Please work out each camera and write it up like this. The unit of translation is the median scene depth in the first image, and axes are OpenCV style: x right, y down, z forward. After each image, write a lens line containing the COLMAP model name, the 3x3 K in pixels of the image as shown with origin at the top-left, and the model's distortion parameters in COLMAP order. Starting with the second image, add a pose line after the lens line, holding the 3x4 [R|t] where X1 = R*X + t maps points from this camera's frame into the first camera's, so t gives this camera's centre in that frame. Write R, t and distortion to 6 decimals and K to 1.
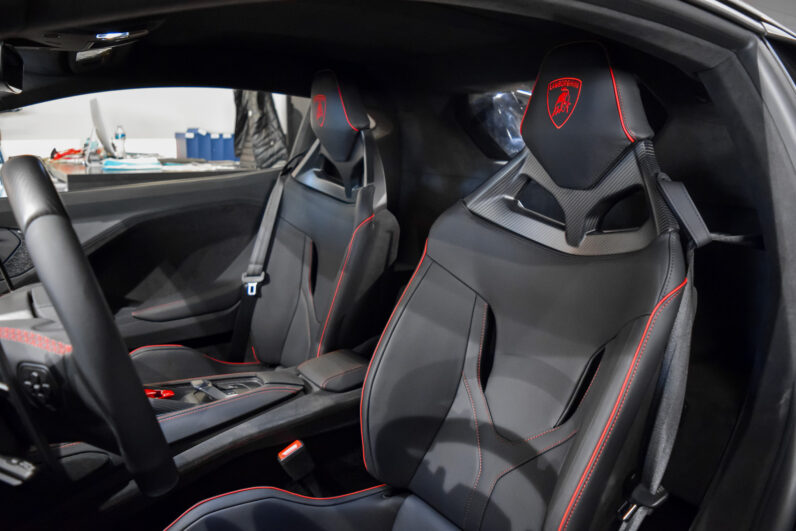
lens RADIAL K [[626.8, 0, 398.0], [0, 626.8, 265.5], [0, 0, 1]] dist [-0.085364, 0.002878]
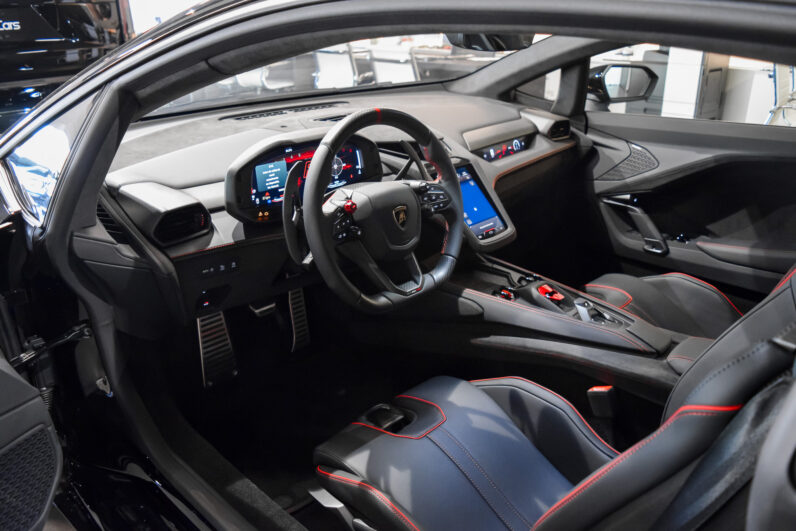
lens RADIAL K [[634.2, 0, 398.0], [0, 634.2, 265.5], [0, 0, 1]] dist [-0.081656, 0.005507]
pose [[0.224823, 0.359700, -0.905578, 0.506655], [-0.198547, 0.926783, 0.318831, -0.143868], [0.953957, 0.108120, 0.279779, 0.234523]]
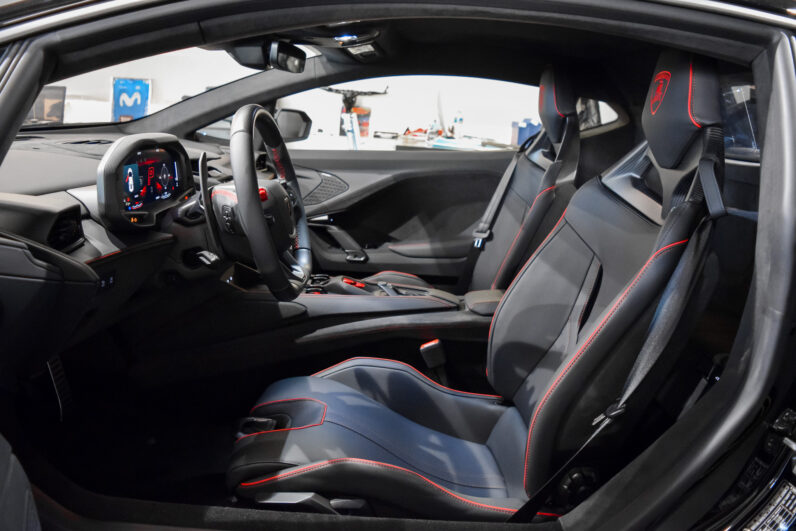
lens RADIAL K [[634.2, 0, 398.0], [0, 634.2, 265.5], [0, 0, 1]] dist [-0.081656, 0.005507]
pose [[0.835235, 0.168321, -0.523498, 0.340816], [-0.167595, 0.984628, 0.049193, 0.054484], [0.523731, 0.046647, 0.850605, -0.157581]]
